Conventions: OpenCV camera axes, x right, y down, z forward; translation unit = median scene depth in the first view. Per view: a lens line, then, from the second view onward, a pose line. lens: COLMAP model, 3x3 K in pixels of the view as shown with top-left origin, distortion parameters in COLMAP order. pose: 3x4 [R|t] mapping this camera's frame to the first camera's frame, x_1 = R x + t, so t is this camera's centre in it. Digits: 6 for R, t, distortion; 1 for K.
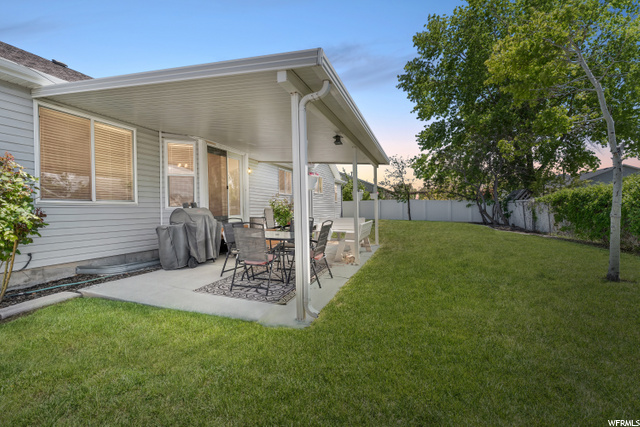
lens RADIAL K [[264.0, 0, 317.5], [0, 264.0, 212.6], [0, 0, 1]] dist [-0.003315, -0.001106]
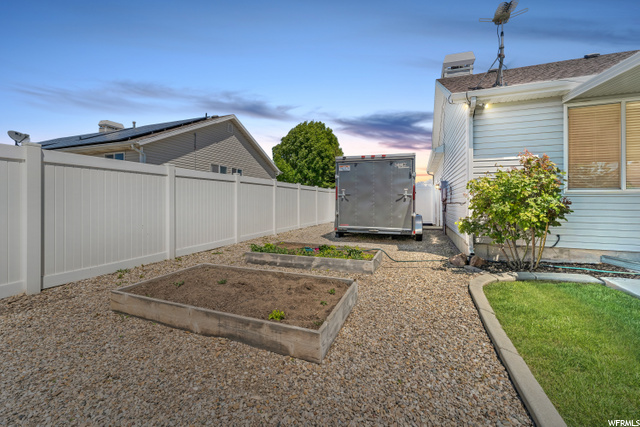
lens RADIAL K [[264.0, 0, 312.4], [0, 264.0, 199.9], [0, 0, 1]] dist [-0.003315, -0.001106]
pose [[-0.029152, 0.005439, -0.999560, 0.136627], [-0.012720, 0.999902, 0.005812, 0.003109], [0.999494, 0.012884, -0.029080, -0.090430]]
